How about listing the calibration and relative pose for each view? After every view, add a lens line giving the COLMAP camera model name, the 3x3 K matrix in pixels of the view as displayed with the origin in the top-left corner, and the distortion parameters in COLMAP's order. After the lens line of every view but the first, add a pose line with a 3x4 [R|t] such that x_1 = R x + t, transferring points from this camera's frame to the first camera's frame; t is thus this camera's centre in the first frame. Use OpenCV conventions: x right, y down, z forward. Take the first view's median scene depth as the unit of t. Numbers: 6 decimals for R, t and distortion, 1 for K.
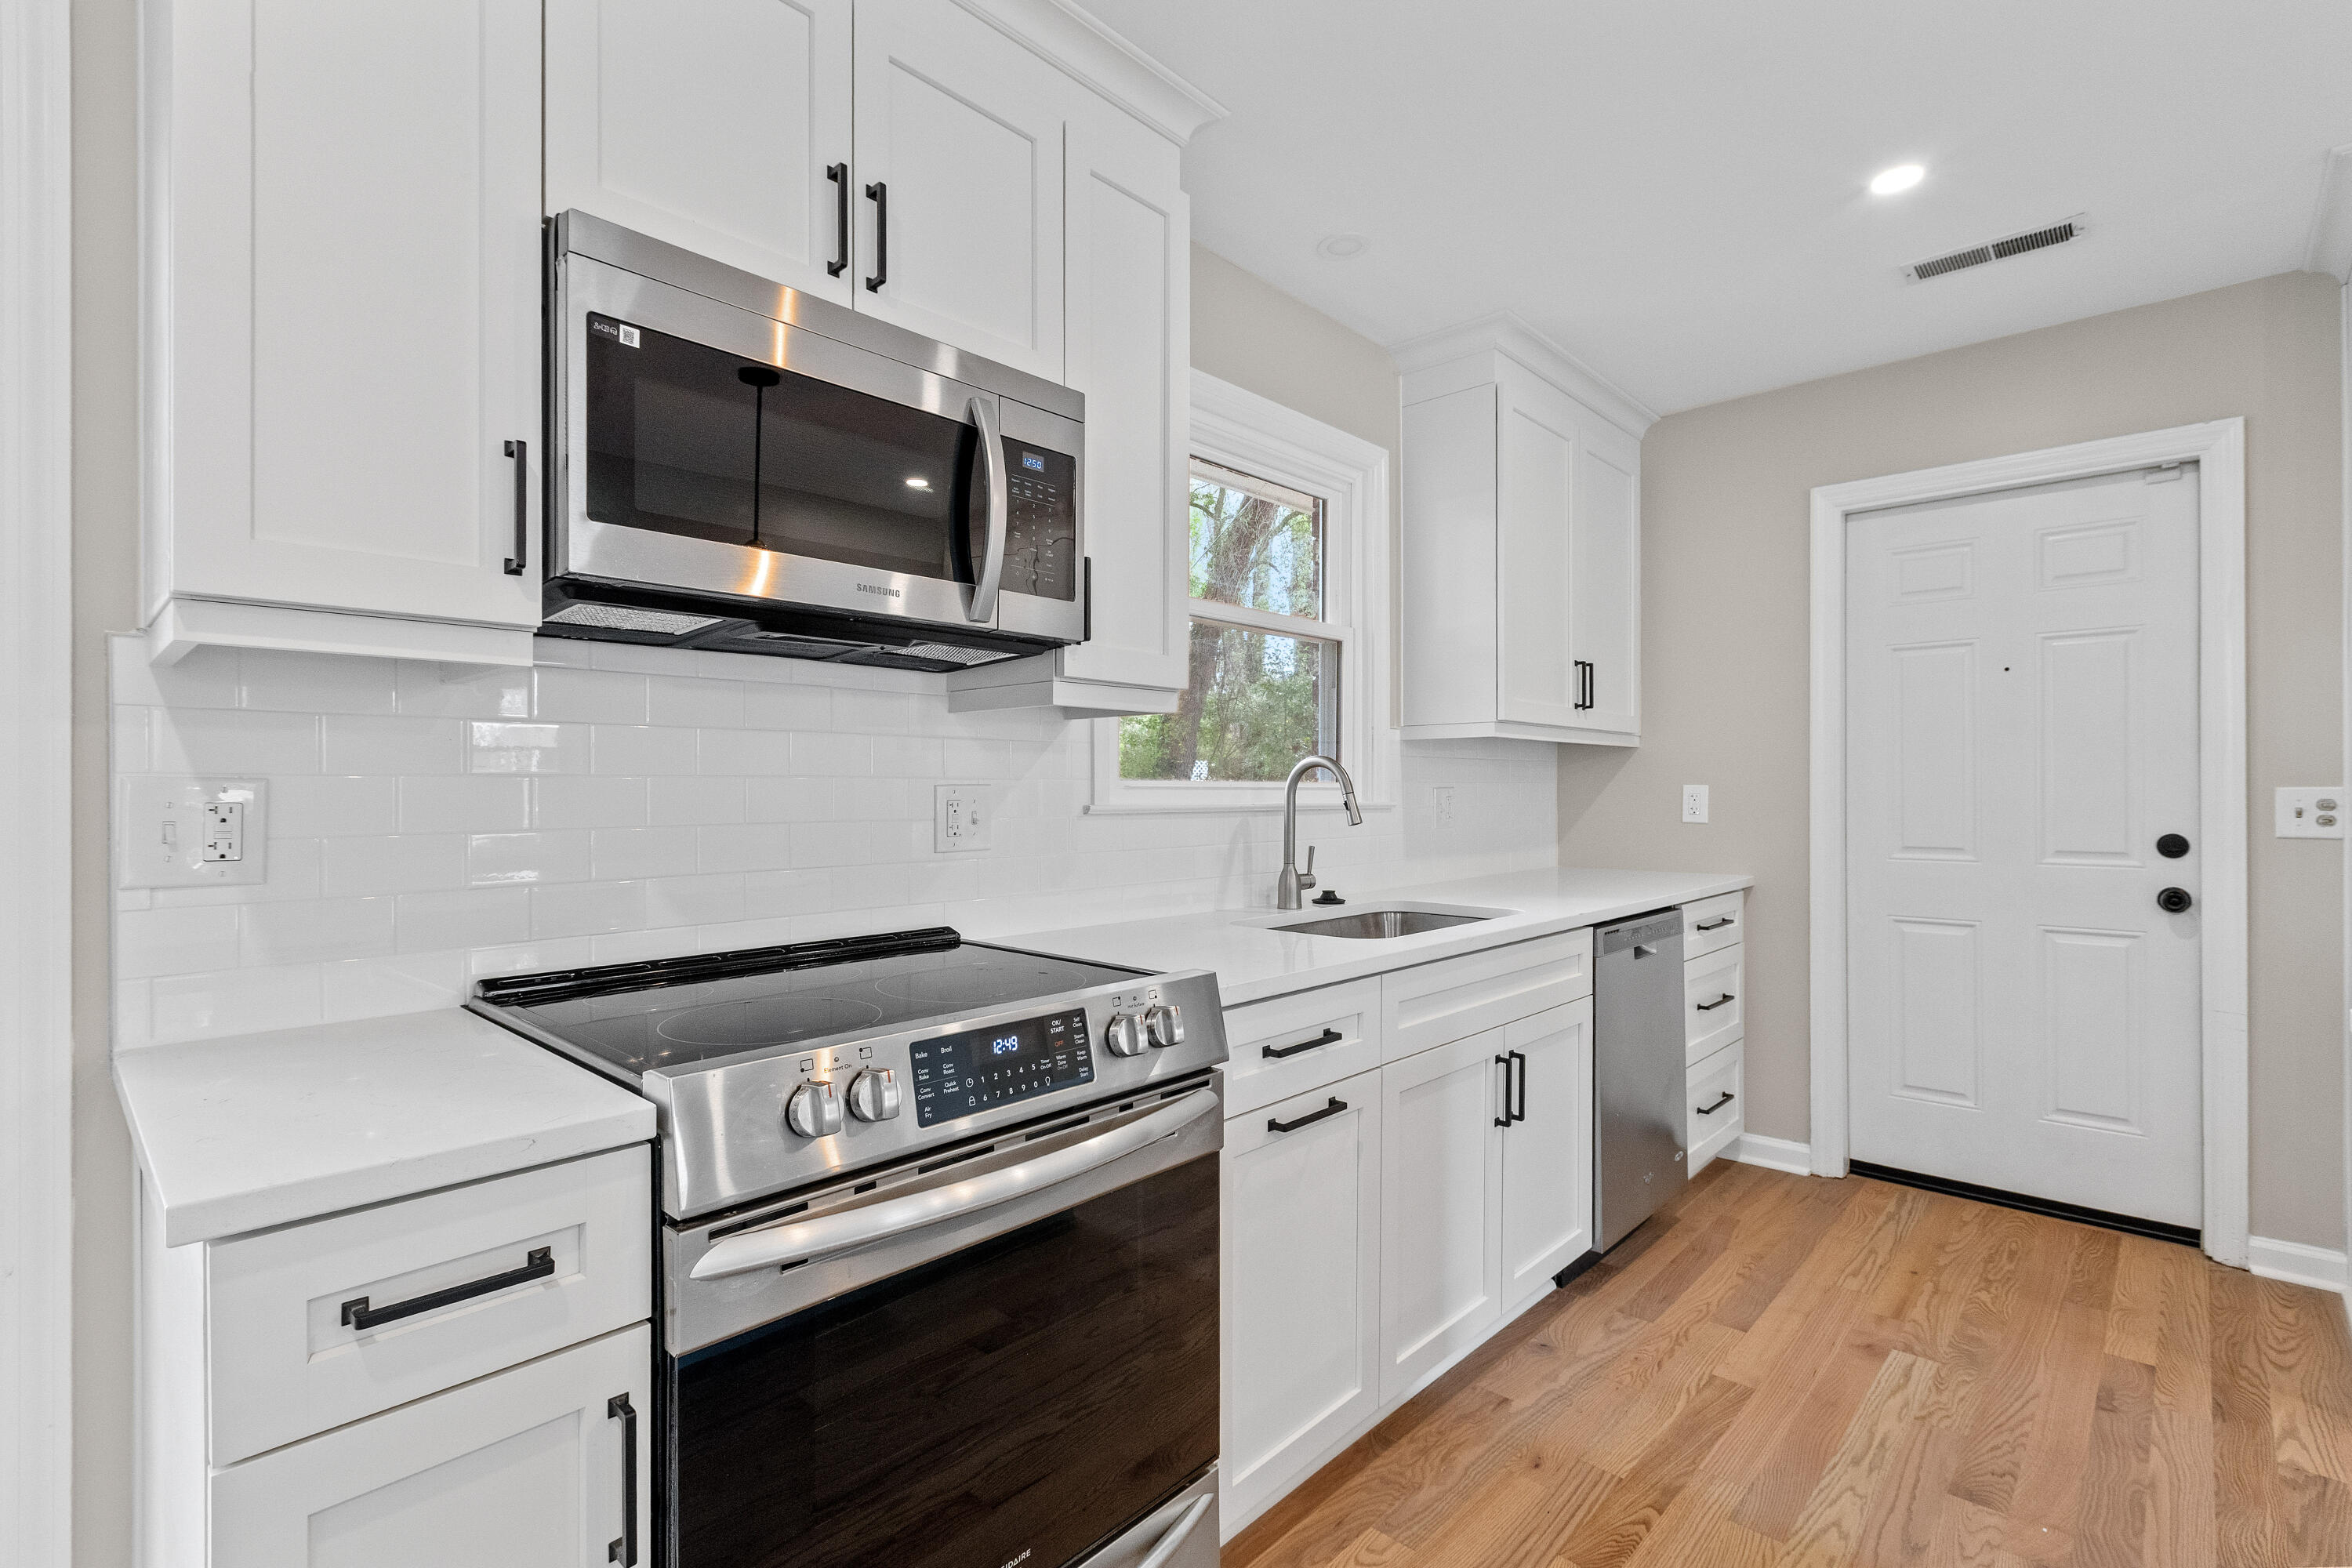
lens RADIAL K [[1074.8, 0, 1169.2], [0, 1074.8, 797.9], [0, 0, 1]] dist [0.002373, 0.000037]
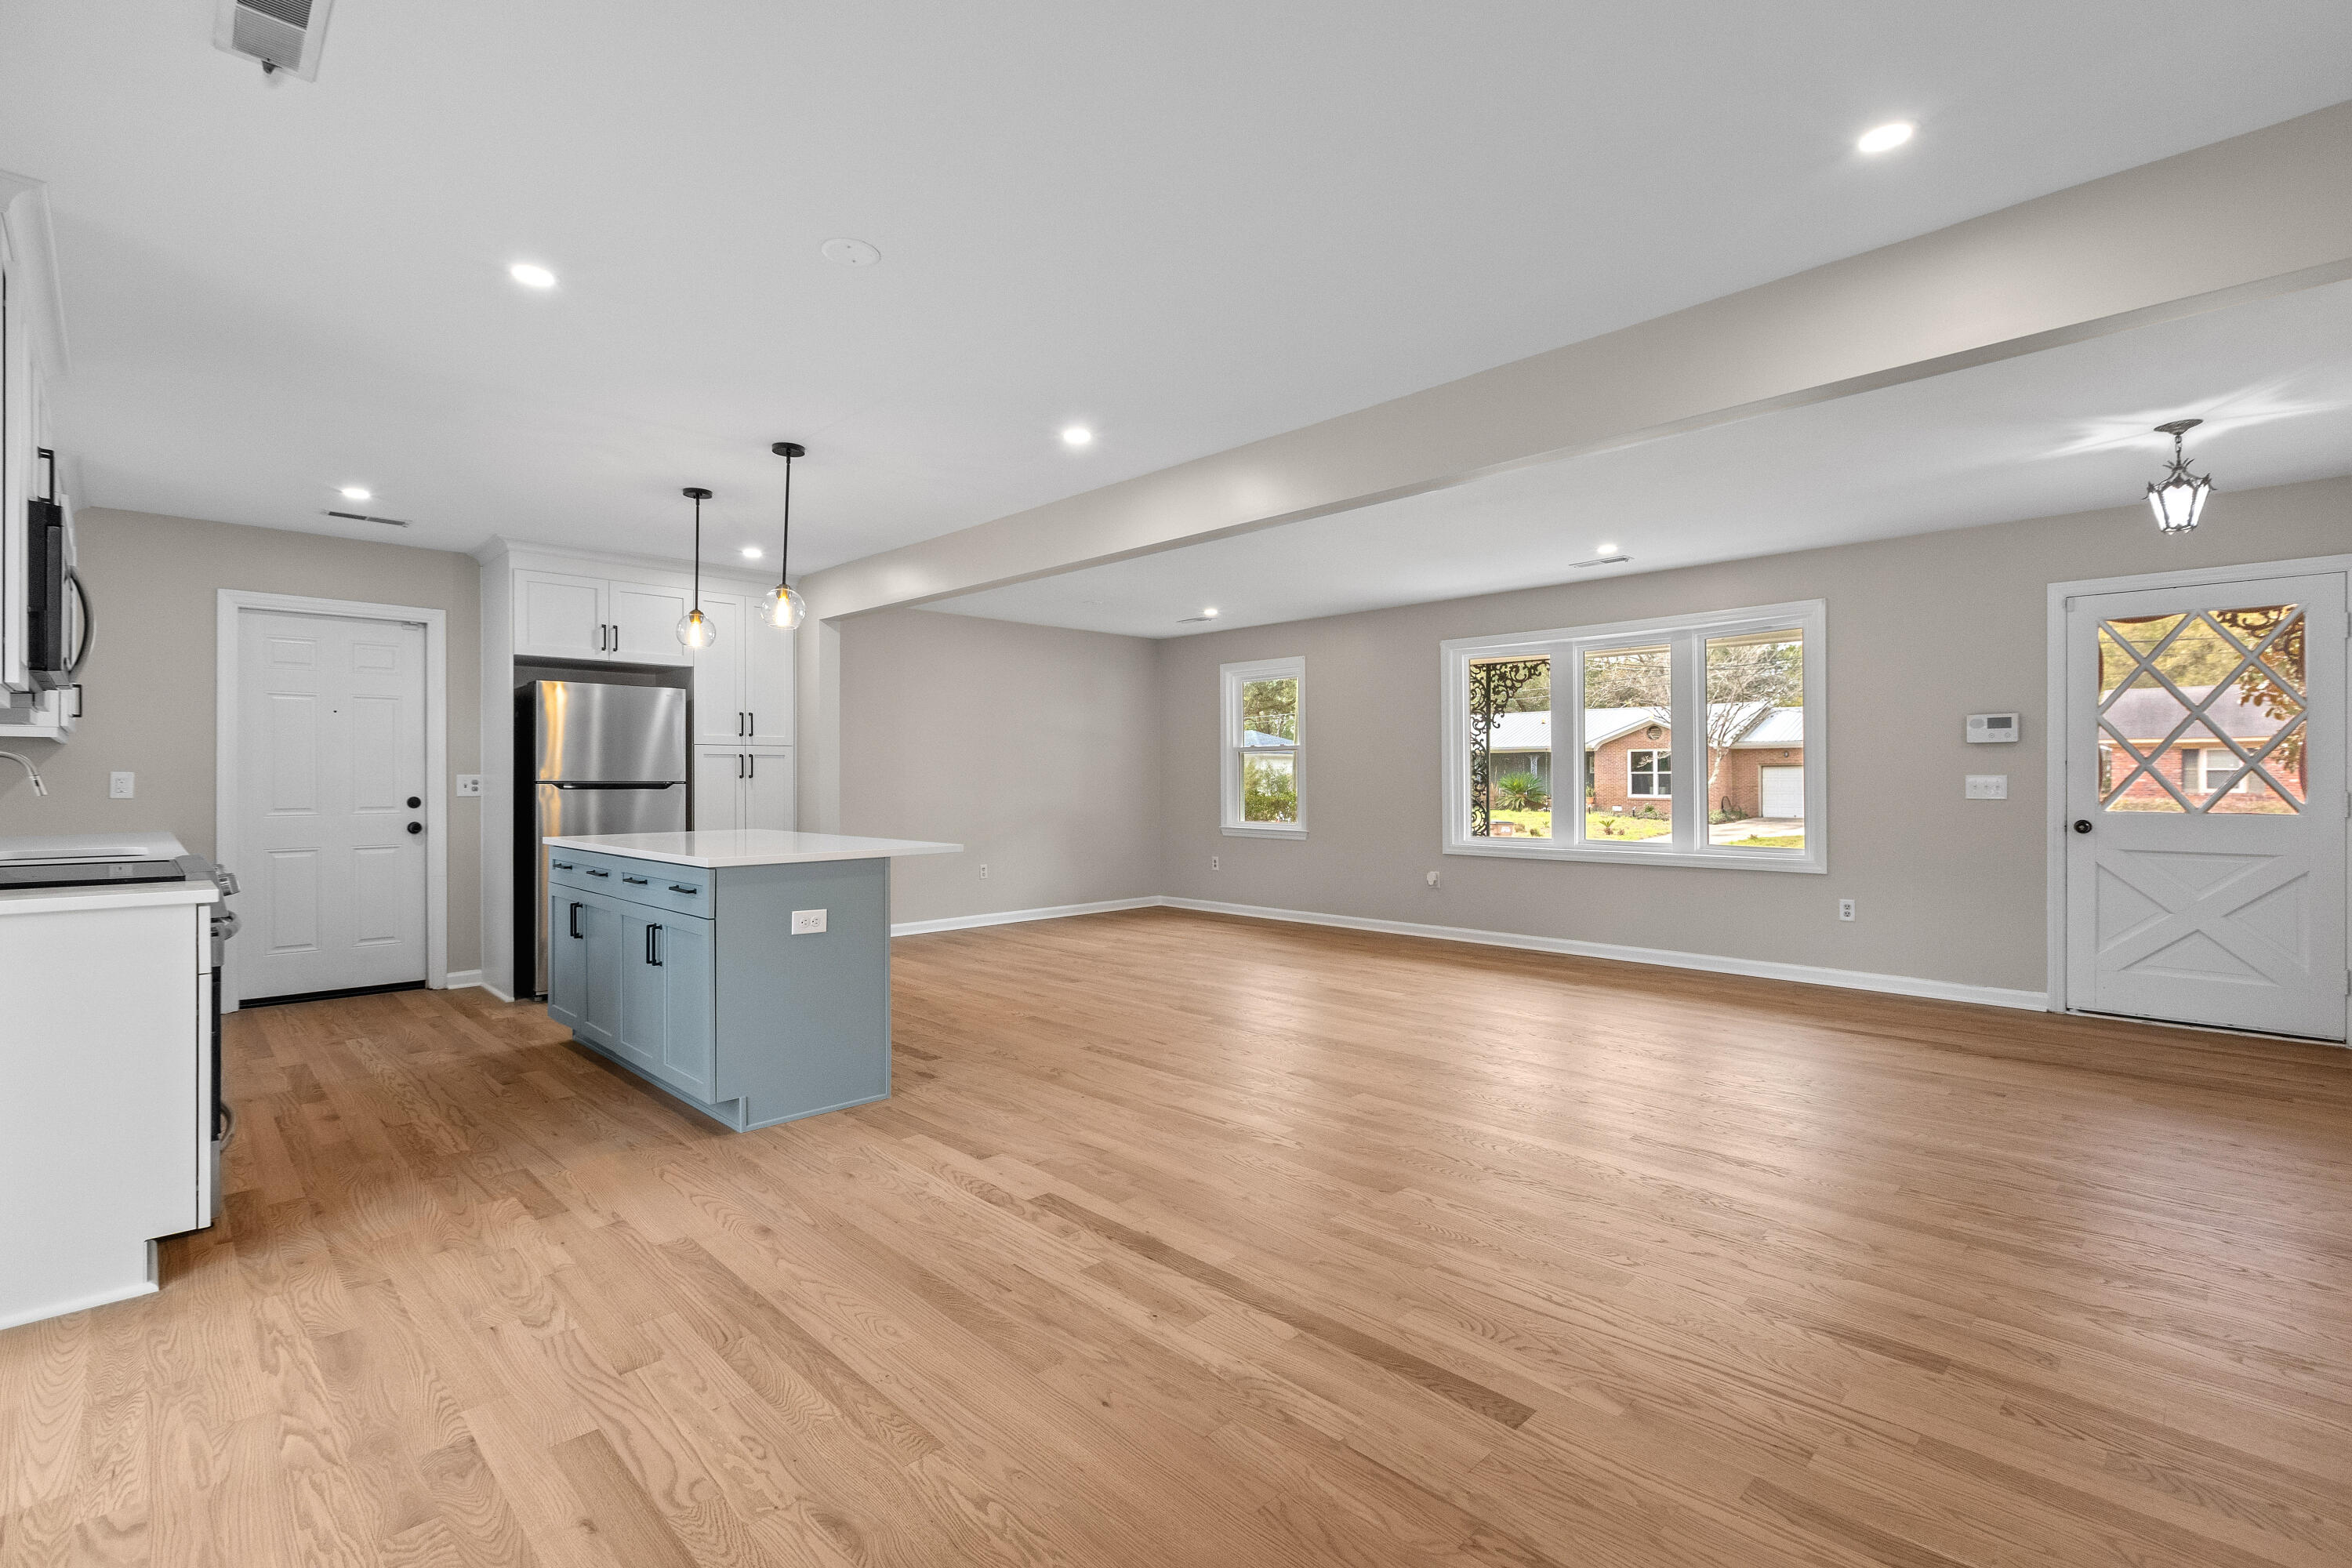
lens RADIAL K [[1072.2, 0, 1180.5], [0, 1072.2, 776.3], [0, 0, 1]] dist [-0.000847, -0.000671]
pose [[0.037543, 0.004601, 0.999284, -1.769866], [0.009144, 0.999946, -0.004948, 0.027700], [-0.999253, 0.009323, 0.037499, -0.926036]]
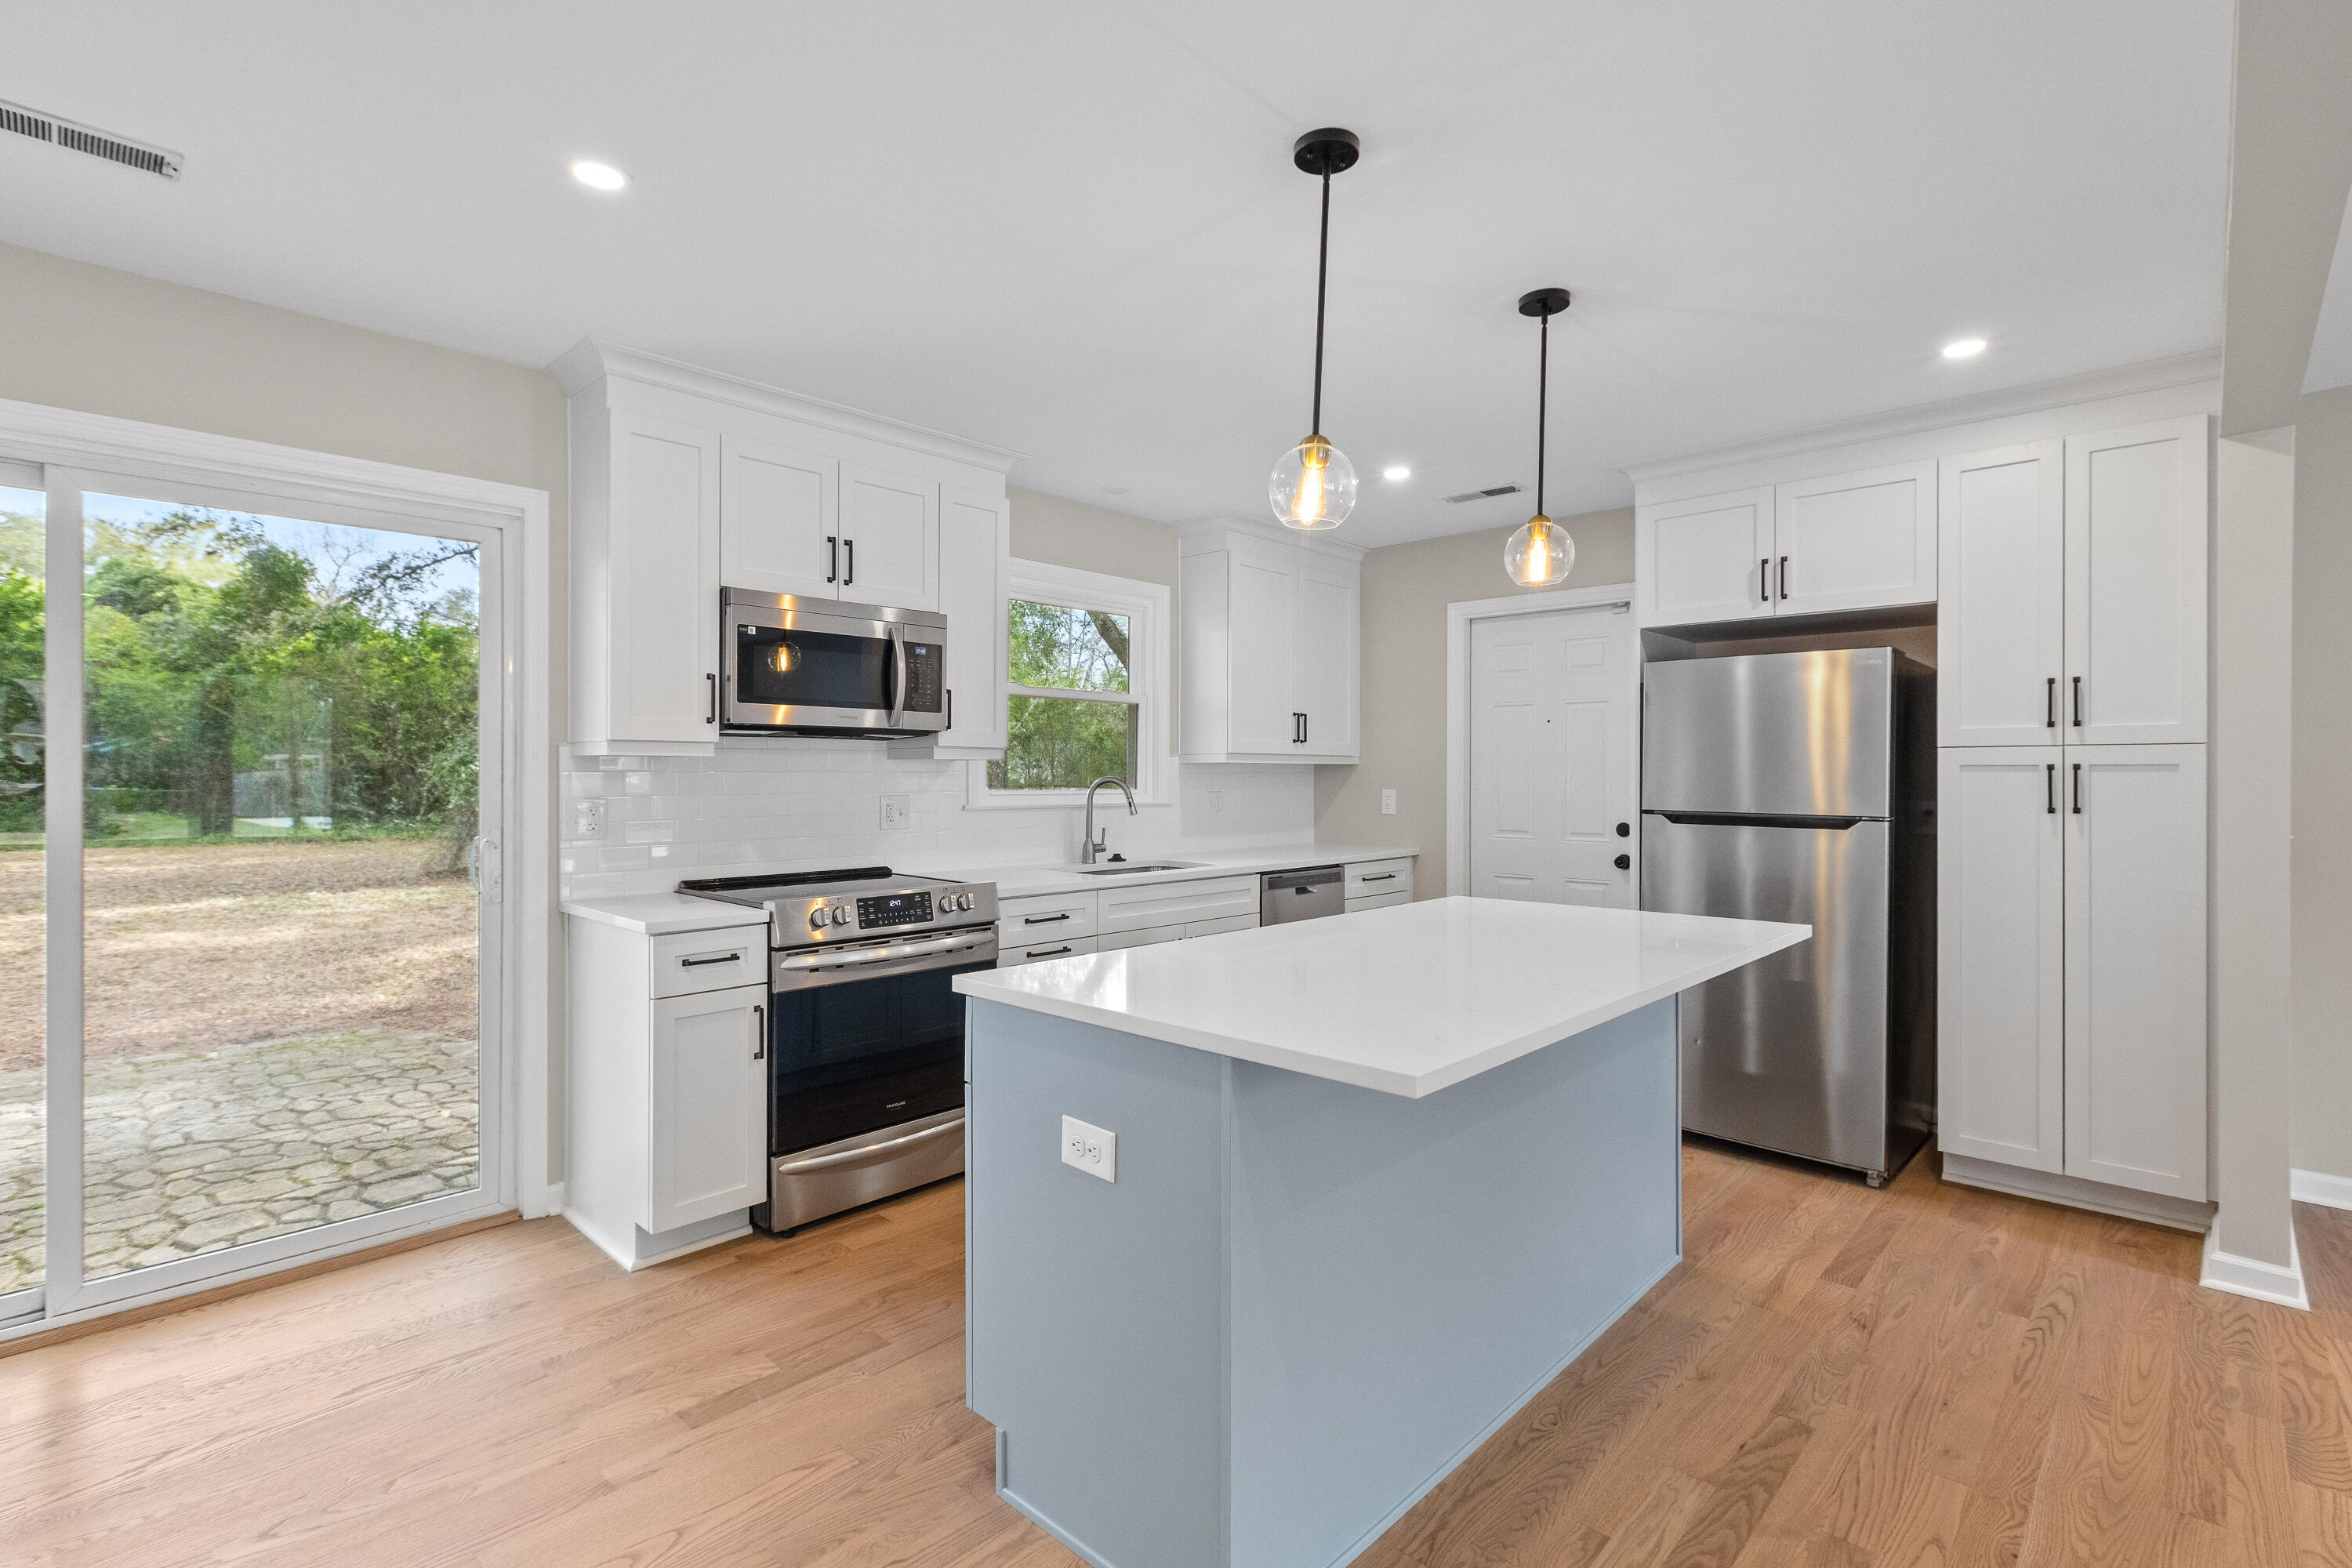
lens RADIAL K [[1086.6, 0, 1160.7], [0, 1086.6, 783.5], [0, 0, 1]] dist [0.001232, 0.000308]
pose [[0.999935, 0.003676, -0.010807, 0.359969], [-0.003660, 0.999992, 0.001526, -0.044048], [0.010813, -0.001486, 0.999940, -1.123625]]
